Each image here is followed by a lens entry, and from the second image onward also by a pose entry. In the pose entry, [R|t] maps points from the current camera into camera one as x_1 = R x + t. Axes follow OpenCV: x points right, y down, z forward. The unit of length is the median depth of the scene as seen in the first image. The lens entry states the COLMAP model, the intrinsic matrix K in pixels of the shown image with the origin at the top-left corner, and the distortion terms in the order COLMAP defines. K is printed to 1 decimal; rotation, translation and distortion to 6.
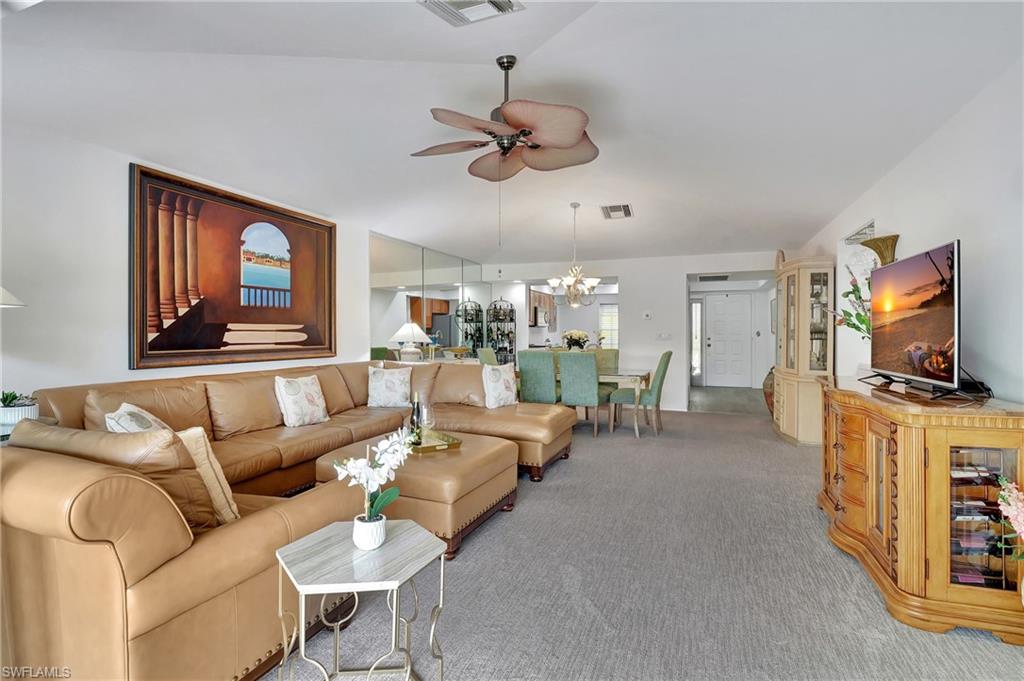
lens RADIAL K [[492.5, 0, 512.6], [0, 492.5, 334.0], [0, 0, 1]] dist [-0.012761, -0.001167]
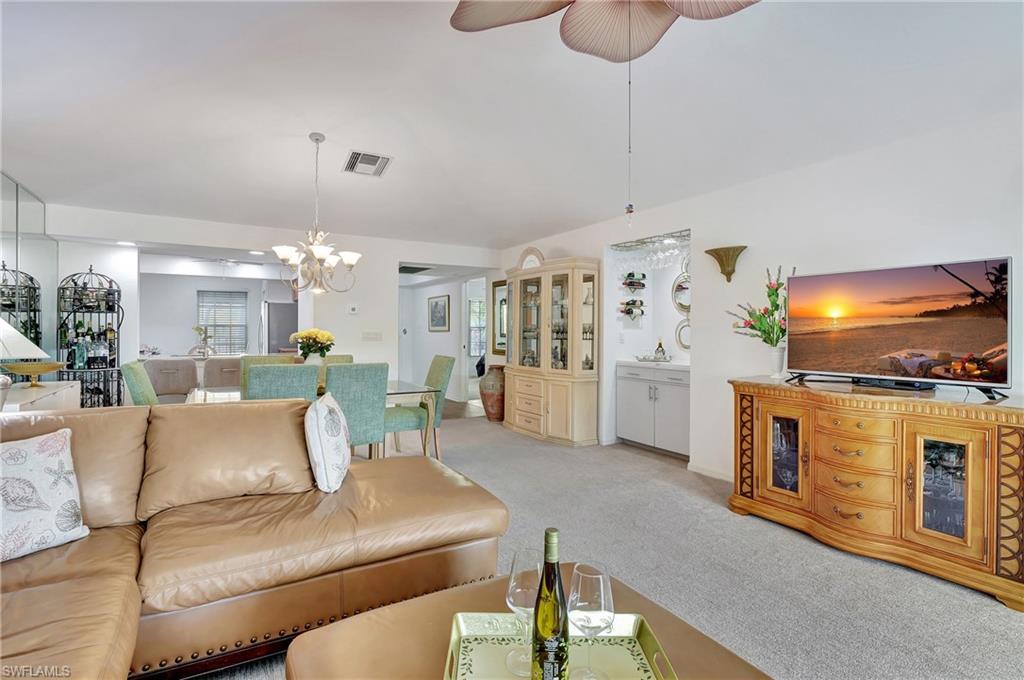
lens RADIAL K [[492.5, 0, 515.1], [0, 492.5, 329.6], [0, 0, 1]] dist [-0.012761, -0.001167]
pose [[0.618259, 0.001198, 0.785974, -0.249492], [-0.002108, 0.999998, 0.000135, -0.008051], [-0.785972, -0.001740, 0.618260, 0.436485]]
